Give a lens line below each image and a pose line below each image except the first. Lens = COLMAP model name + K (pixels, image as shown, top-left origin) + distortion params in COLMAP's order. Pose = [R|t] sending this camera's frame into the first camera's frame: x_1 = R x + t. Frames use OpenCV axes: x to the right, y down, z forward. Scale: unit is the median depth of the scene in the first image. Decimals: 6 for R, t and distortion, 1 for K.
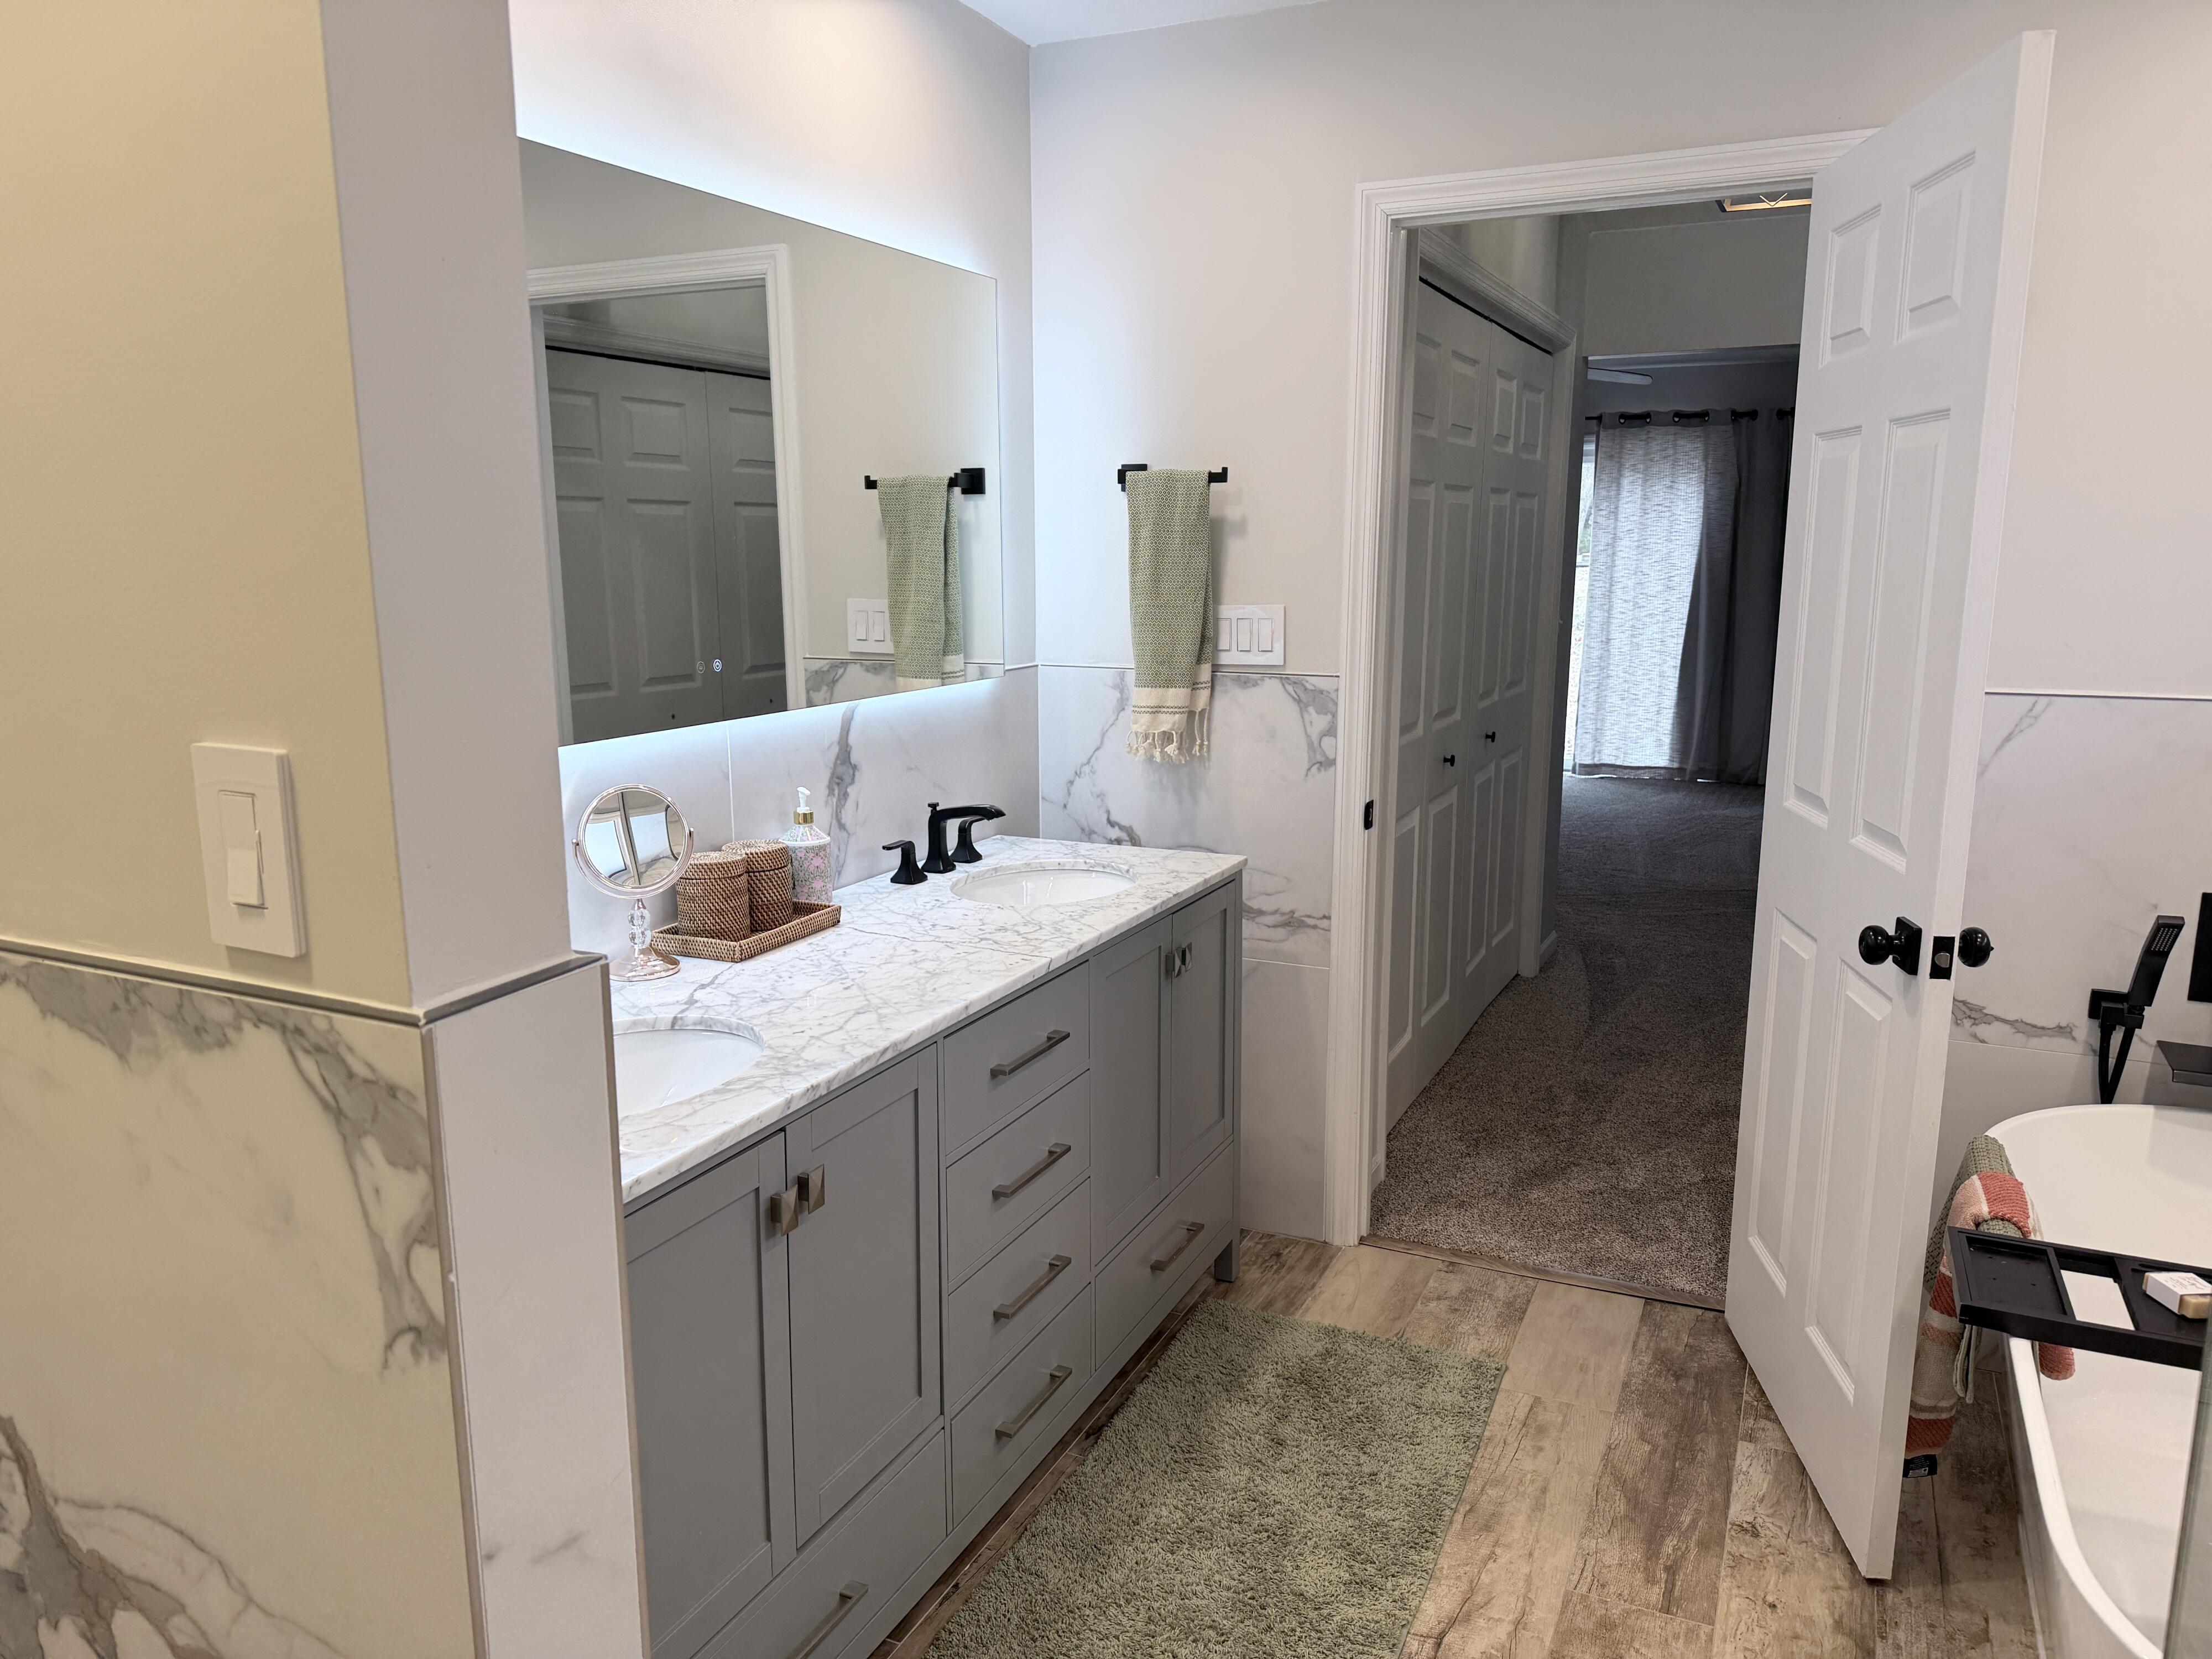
lens RADIAL K [[1556.4, 0, 1099.8], [0, 1556.4, 849.0], [0, 0, 1]] dist [0.030349, -0.034444]
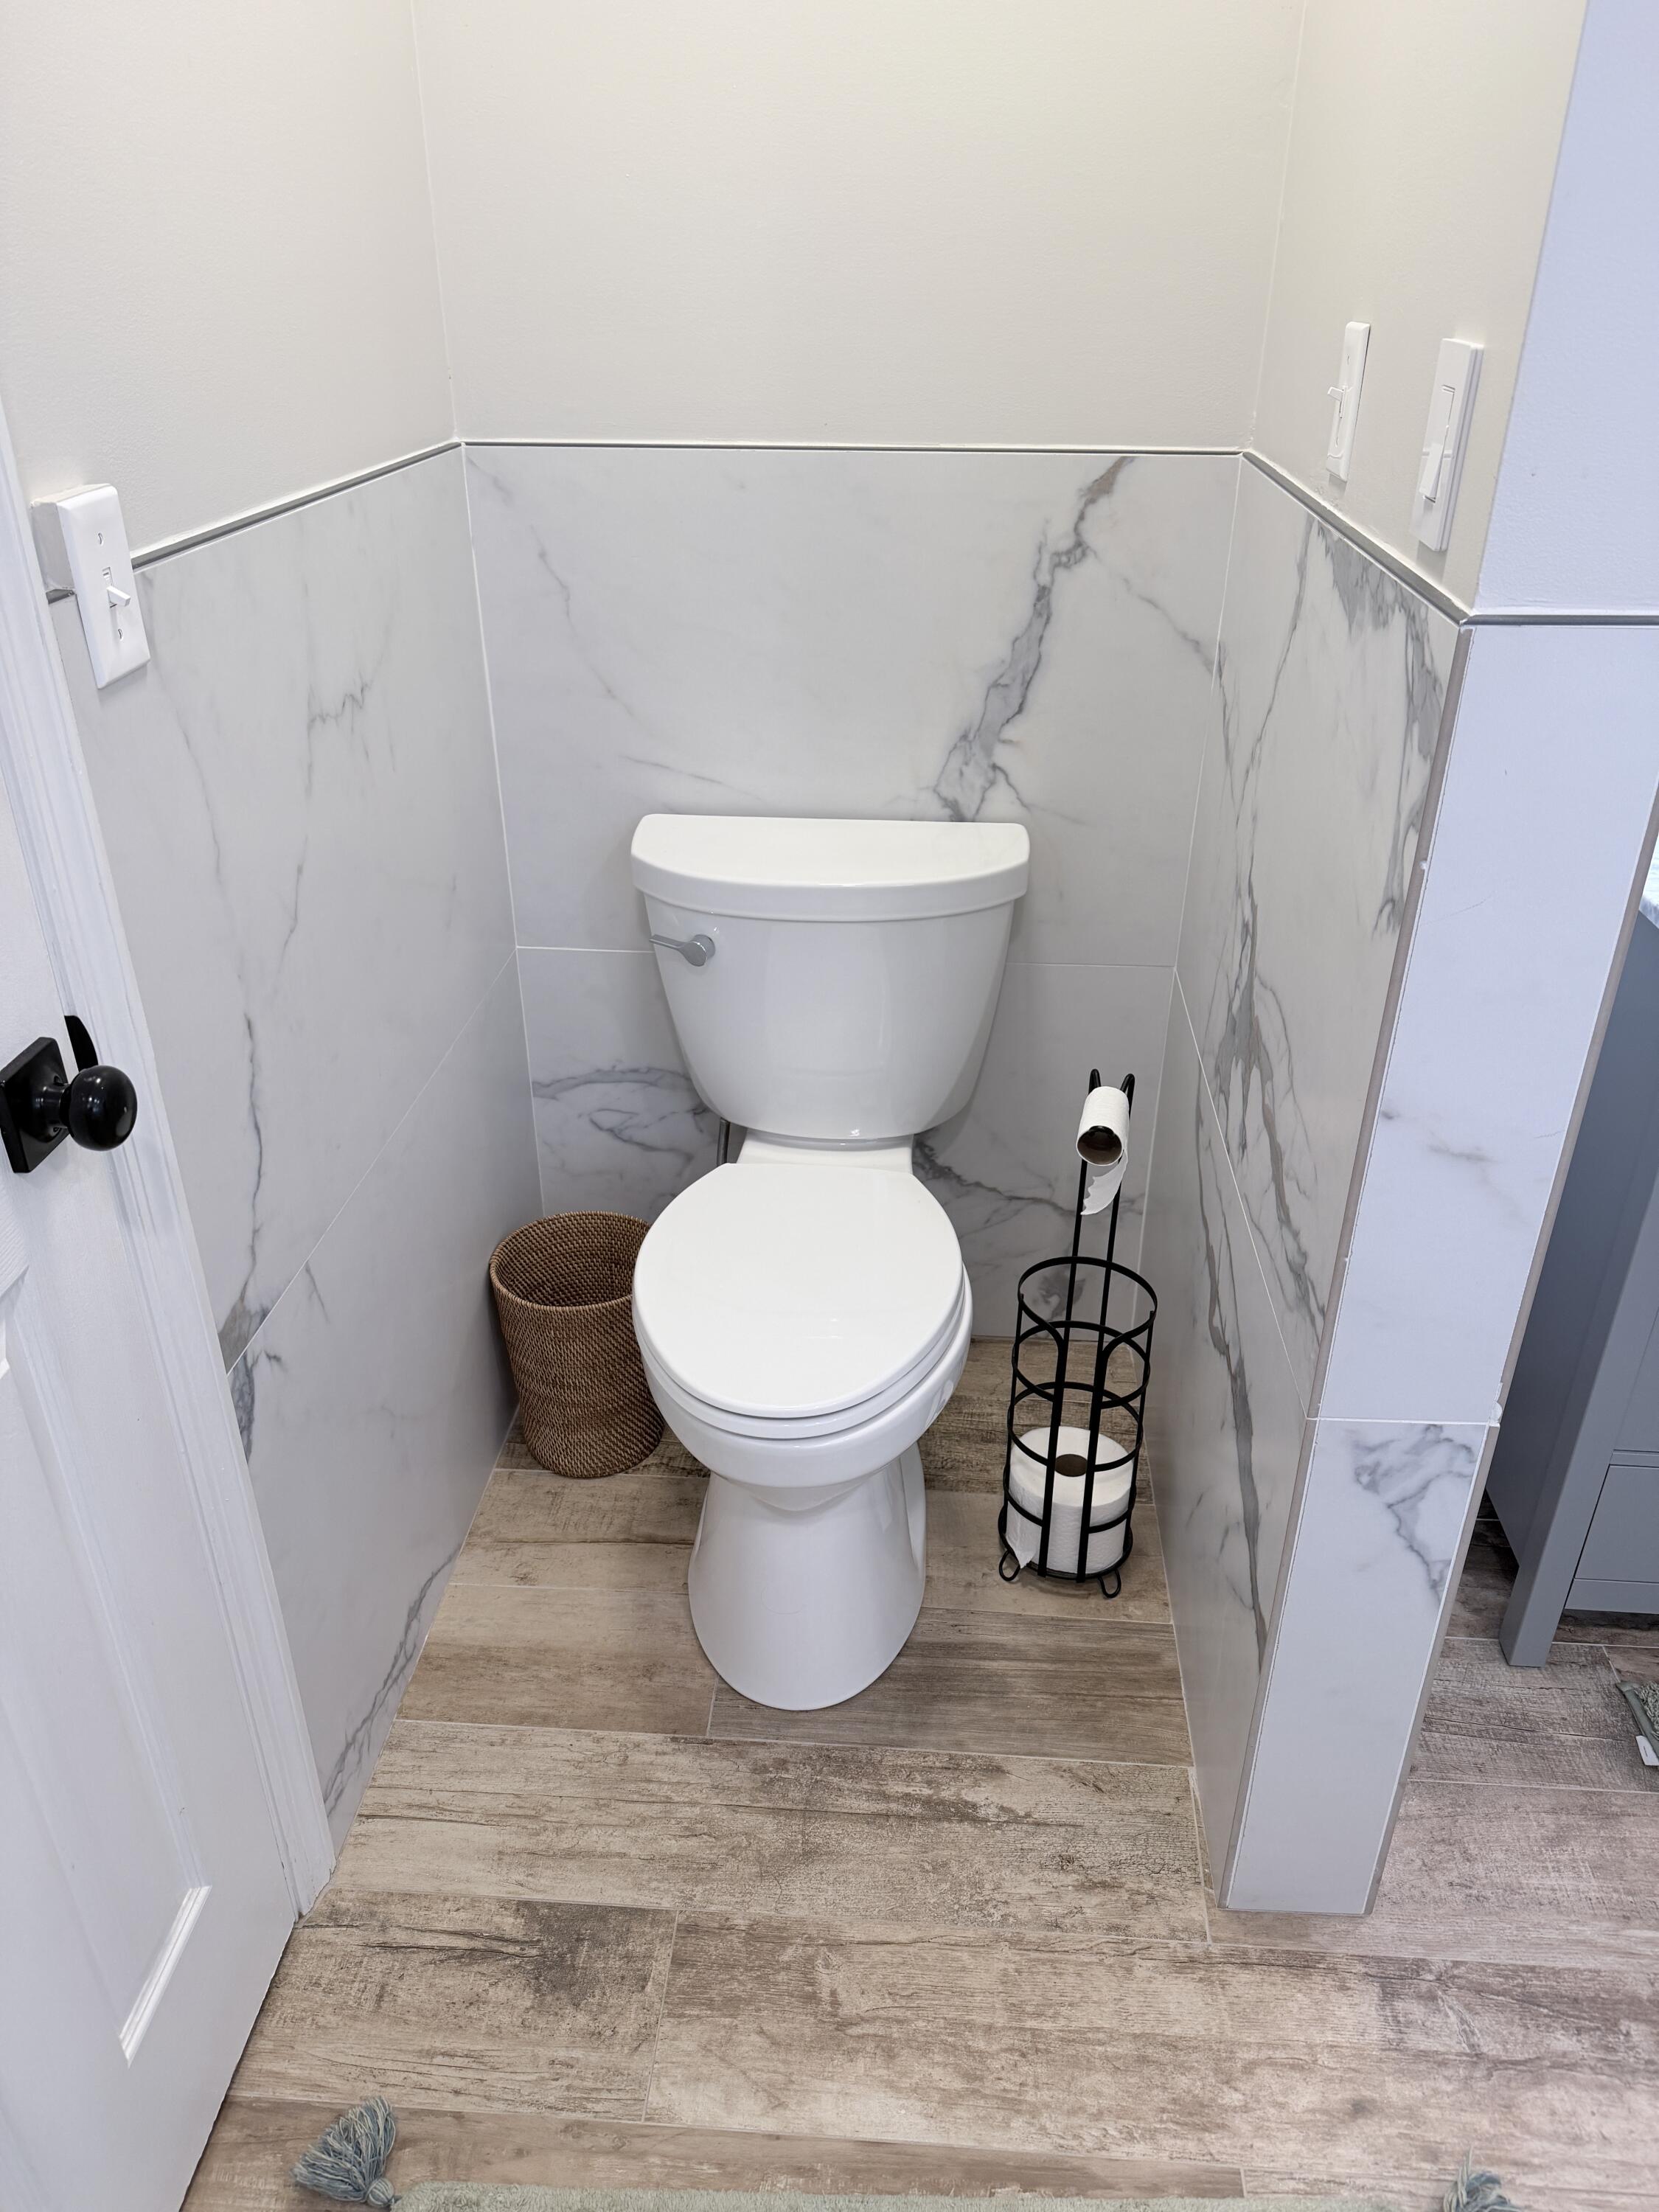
lens RADIAL K [[1556.4, 0, 823.1], [0, 1556.4, 1096.1], [0, 0, 1]] dist [0.030349, -0.034444]
pose [[0.358660, 0.440706, -0.822886, 0.423358], [-0.181102, 0.897638, 0.401806, 0.049613], [0.915732, 0.004915, 0.401759, 0.153564]]
